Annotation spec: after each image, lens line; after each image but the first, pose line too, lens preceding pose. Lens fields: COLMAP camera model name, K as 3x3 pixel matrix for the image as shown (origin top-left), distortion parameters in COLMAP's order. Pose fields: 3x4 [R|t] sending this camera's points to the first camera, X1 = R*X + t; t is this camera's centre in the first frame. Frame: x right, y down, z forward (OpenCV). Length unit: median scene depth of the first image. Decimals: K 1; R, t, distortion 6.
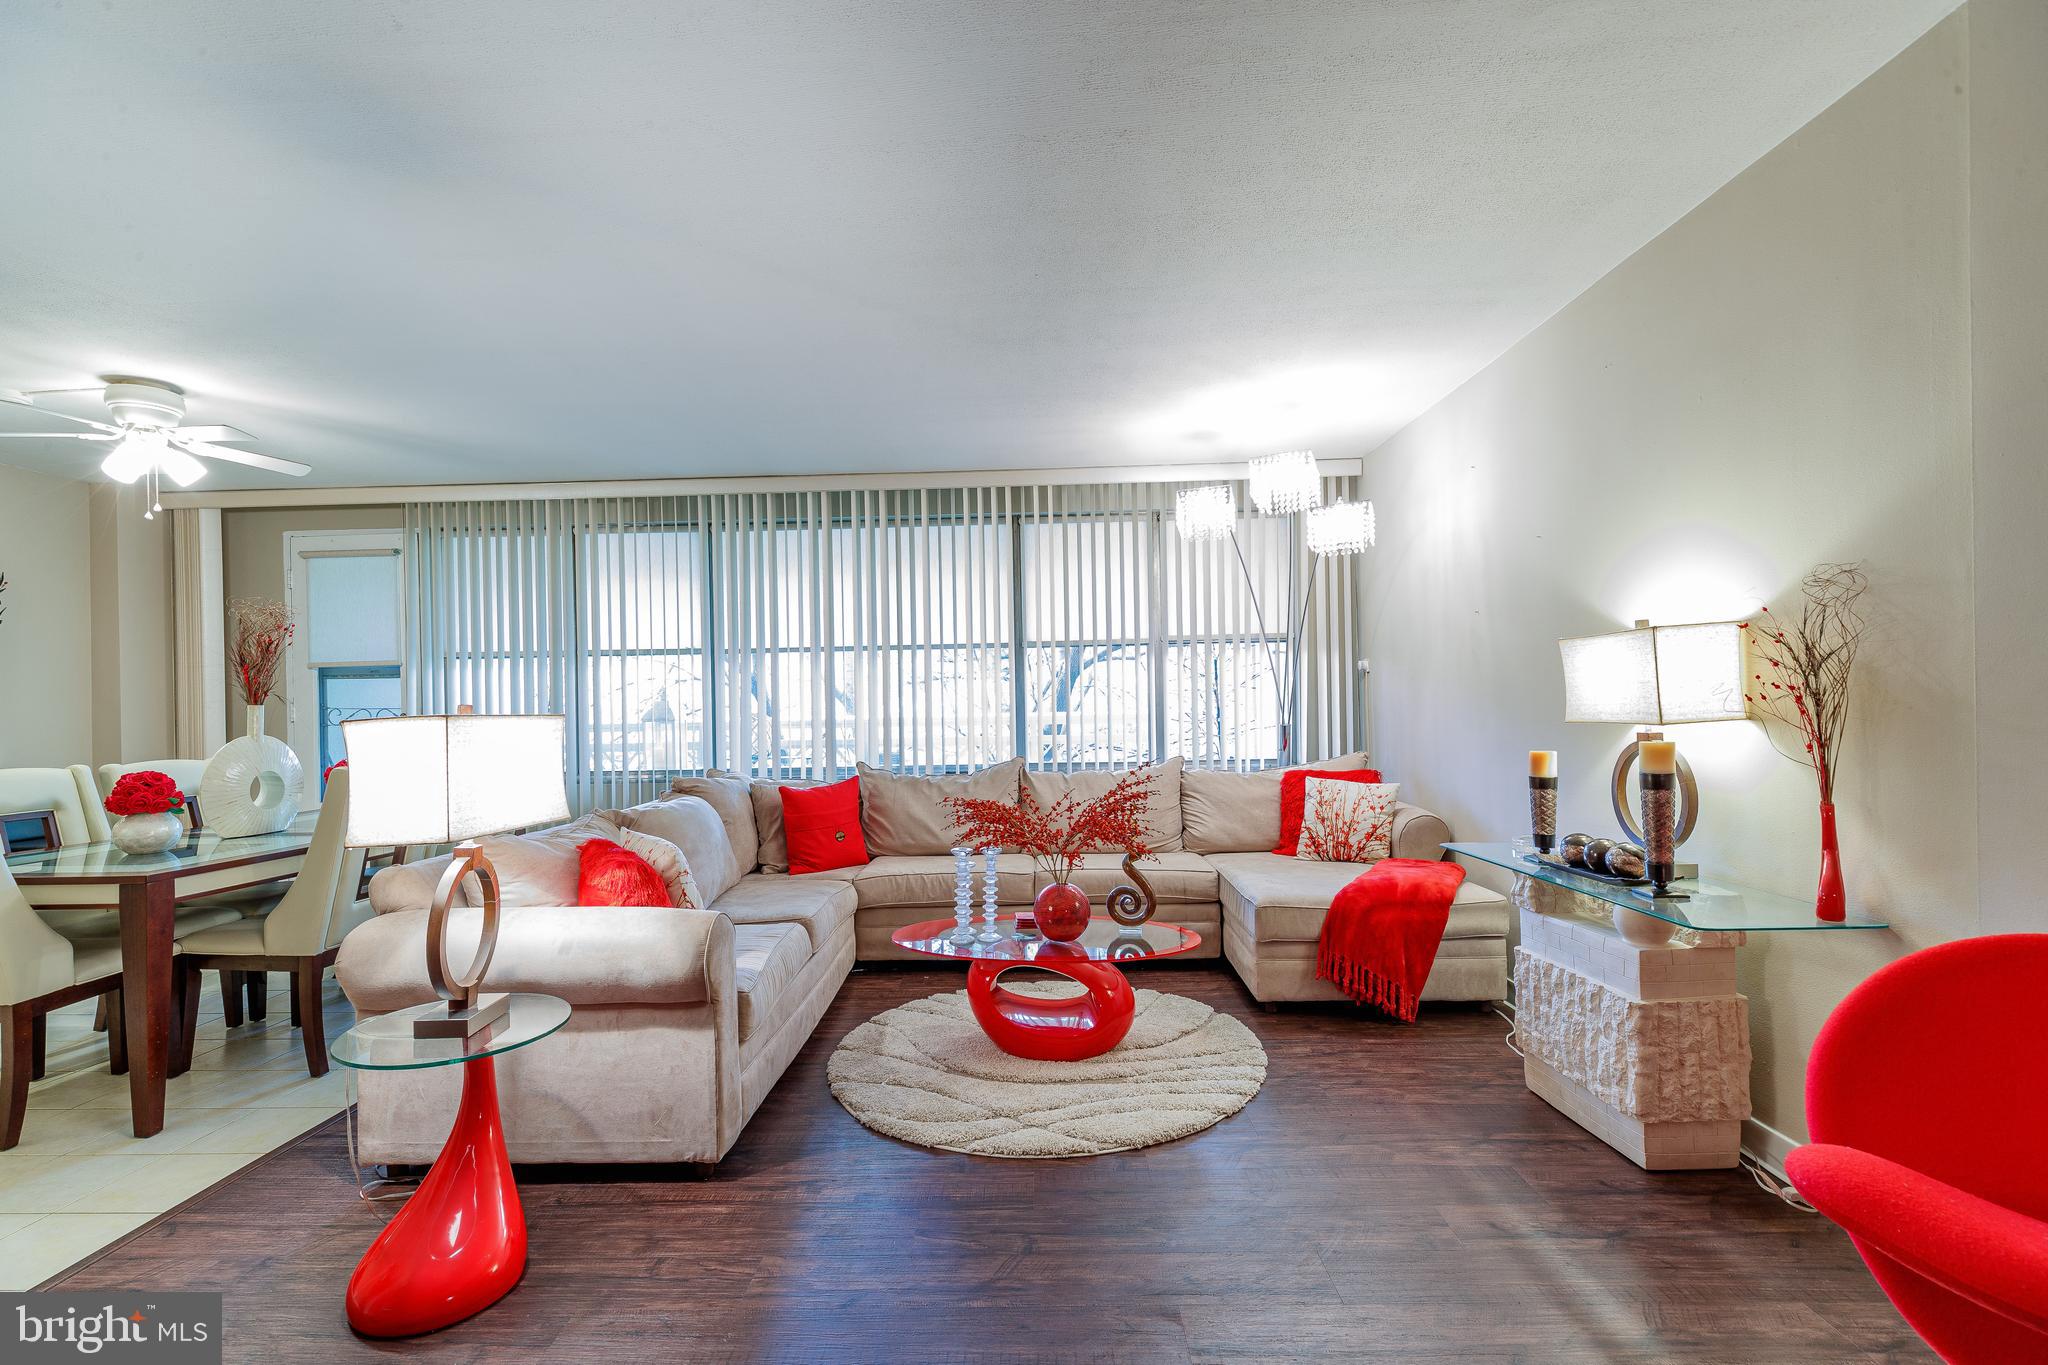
lens RADIAL K [[956.6, 0, 1054.7], [0, 956.6, 694.9], [0, 0, 1]] dist [0.001302, -0.002058]
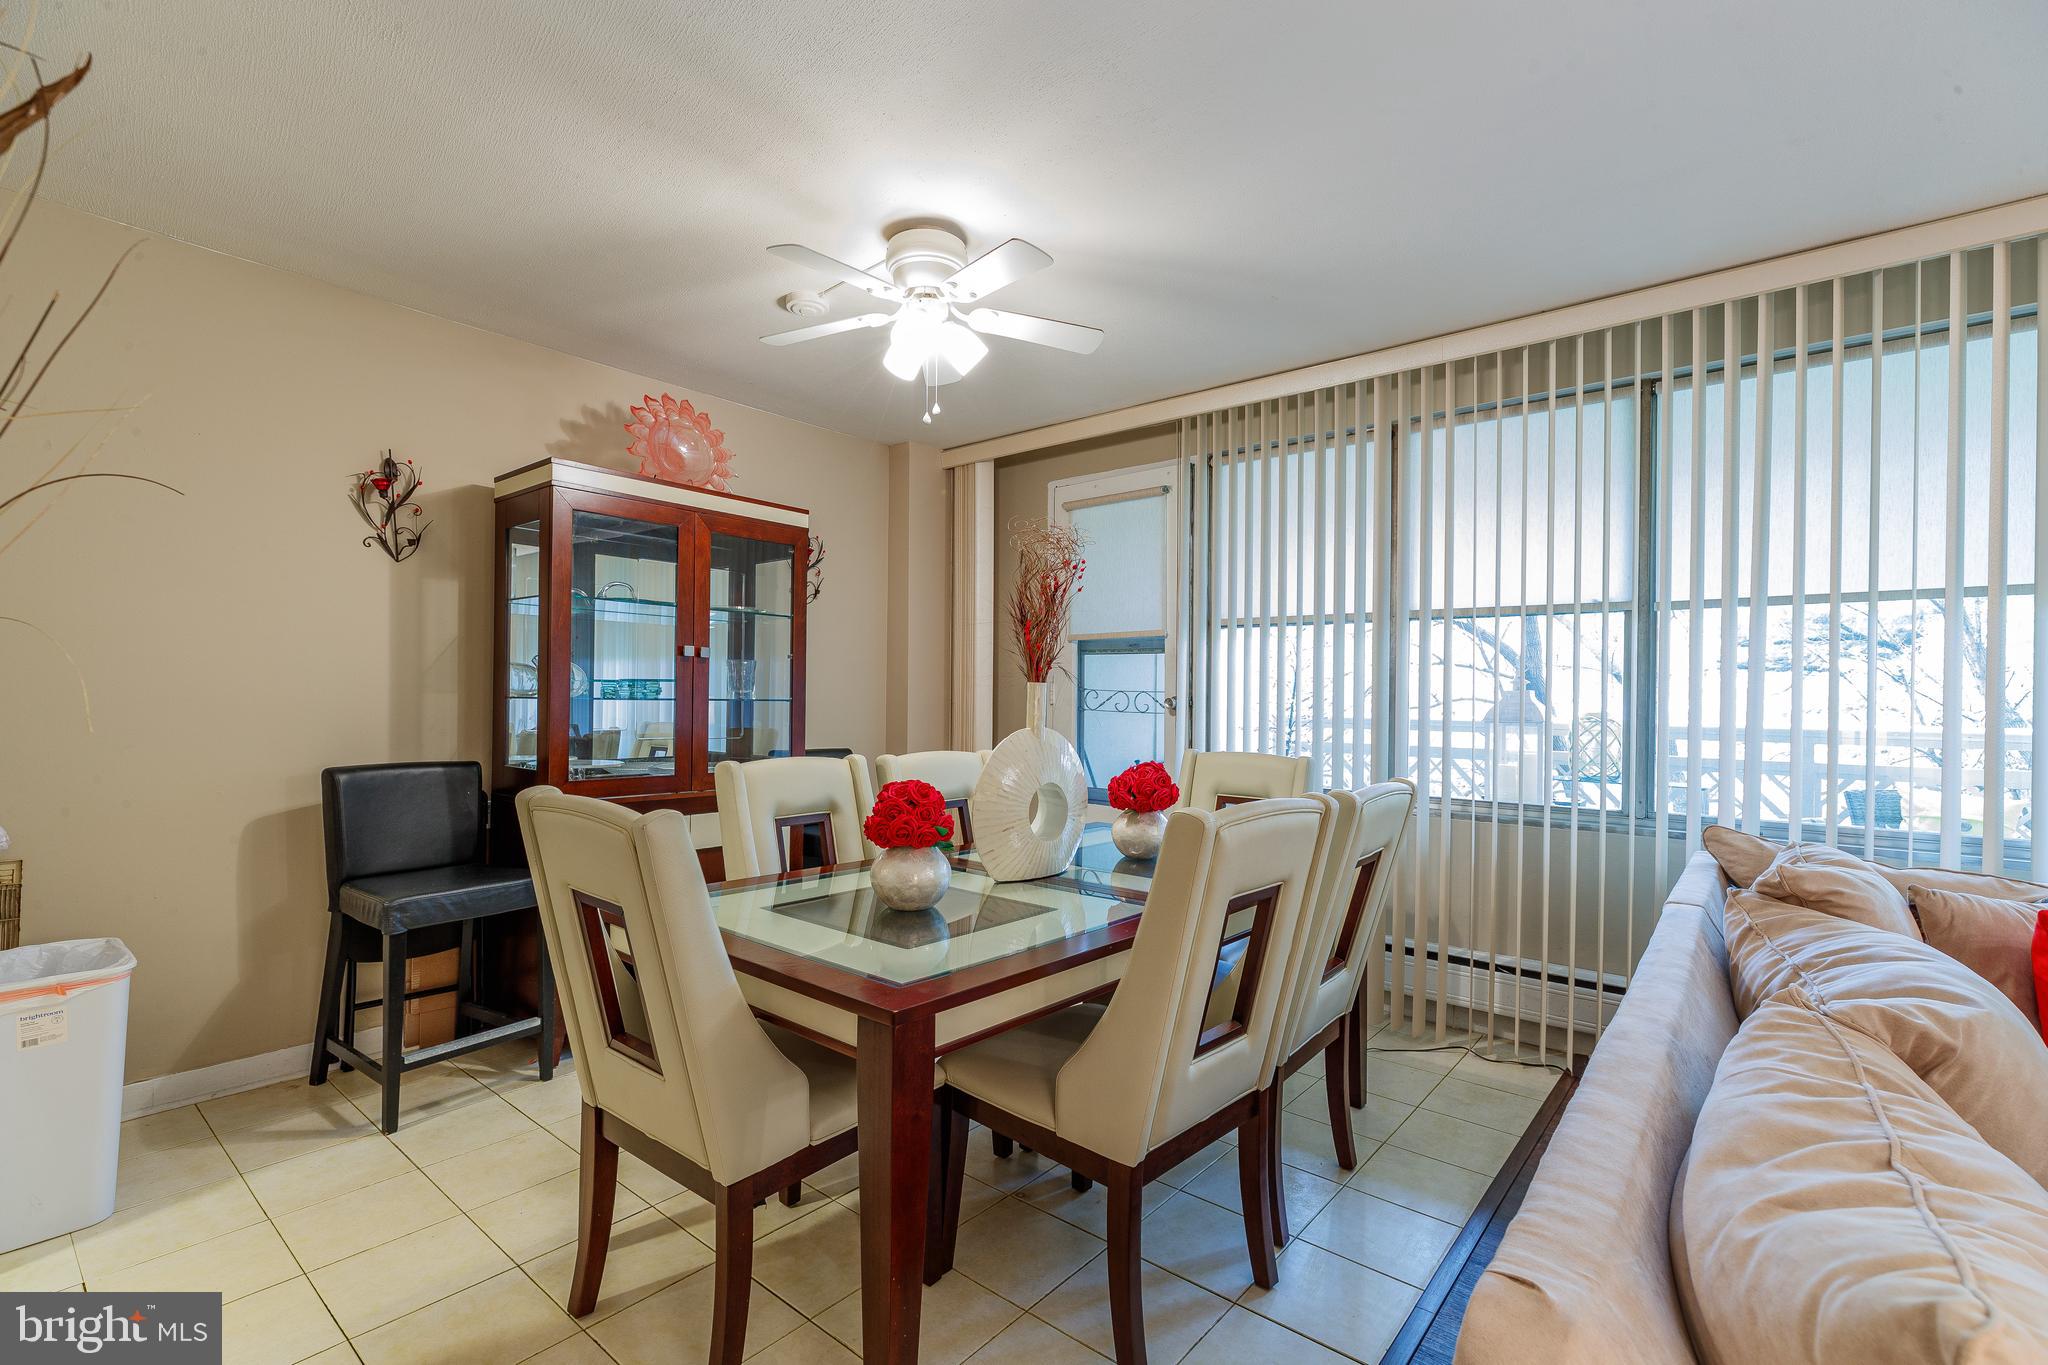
lens RADIAL K [[956.6, 0, 1002.4], [0, 956.6, 694.5], [0, 0, 1]] dist [0.001302, -0.002058]
pose [[0.768539, 0.027061, -0.639231, -0.395088], [-0.020369, 0.999634, 0.017829, 0.007221], [0.639479, -0.000682, 0.768808, 0.435879]]
